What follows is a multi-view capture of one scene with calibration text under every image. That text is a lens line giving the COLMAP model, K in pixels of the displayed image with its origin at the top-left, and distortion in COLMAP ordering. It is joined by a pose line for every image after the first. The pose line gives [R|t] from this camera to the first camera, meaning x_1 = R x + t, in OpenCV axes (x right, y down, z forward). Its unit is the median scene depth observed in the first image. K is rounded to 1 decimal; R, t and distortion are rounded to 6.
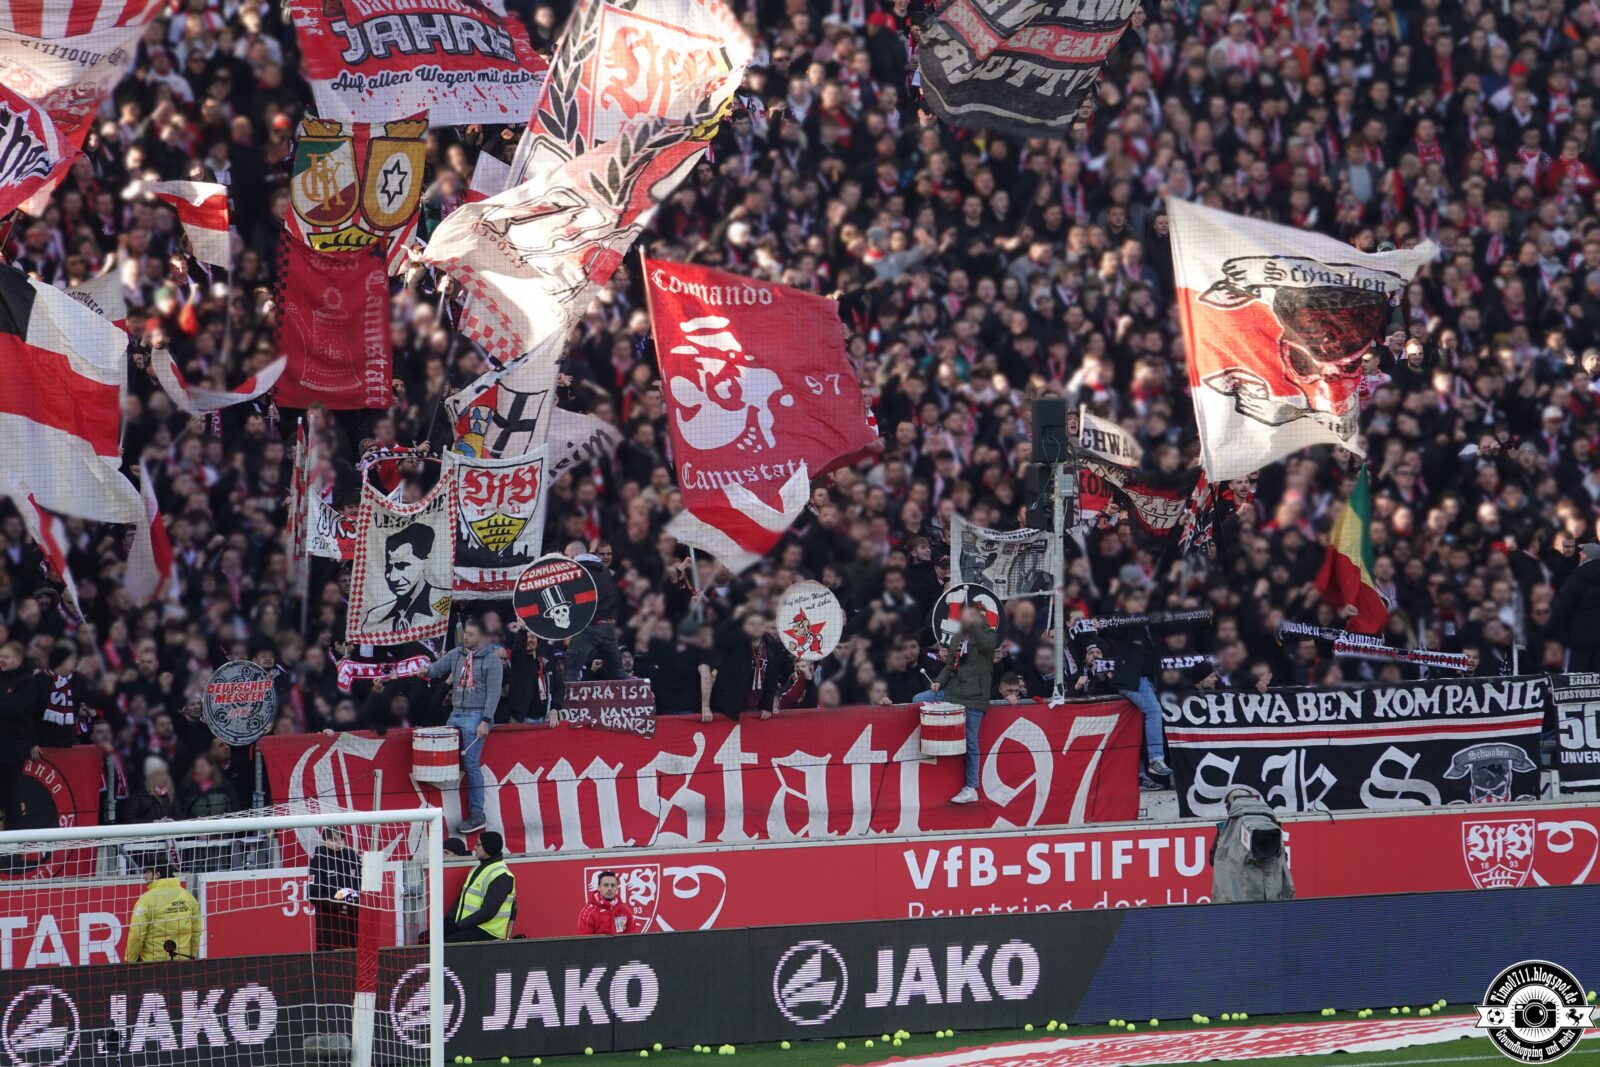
lens RADIAL K [[10614.6, 0, 800.0], [0, 10614.6, 533.5], [0, 0, 1]] dist [0.289537, -28.028558]
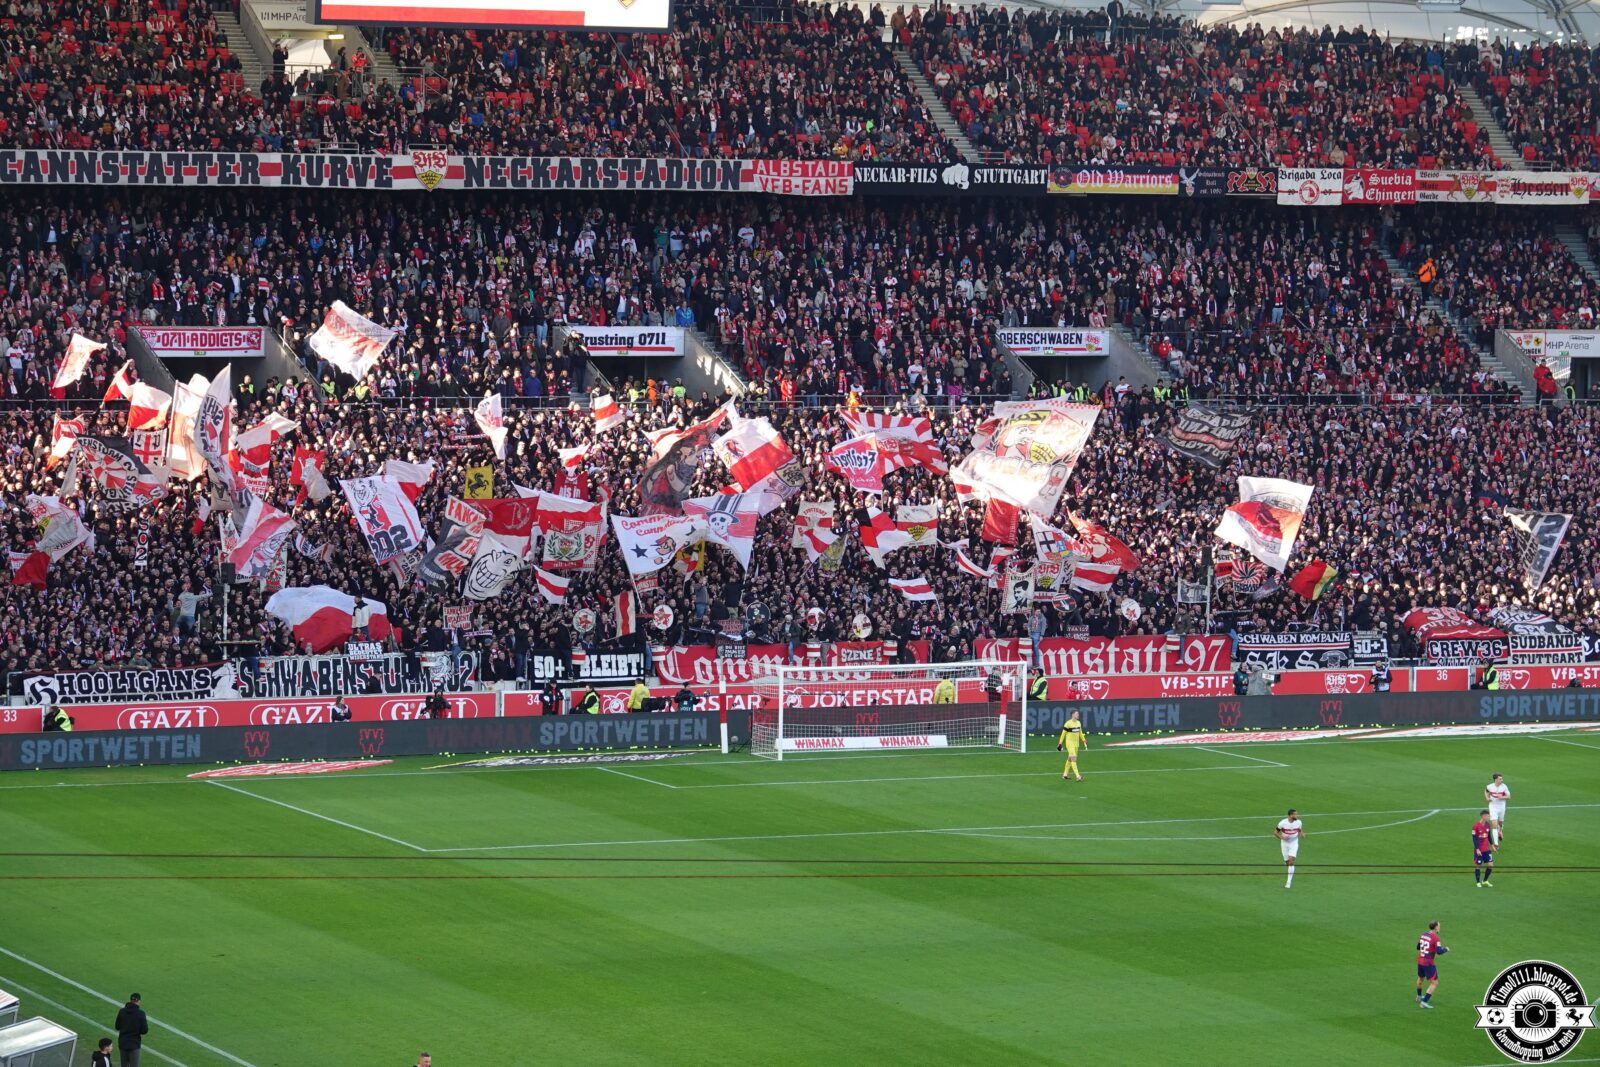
lens RADIAL K [[5289.3, 0, 758.4], [0, 5289.3, 530.8], [0, 0, 1]] dist [-0.017323, 0.055763]
pose [[0.997505, 0.025883, -0.065678, -0.009025], [-0.025679, 0.999662, 0.003948, -0.020951], [0.065758, -0.002252, 0.997833, -0.714182]]
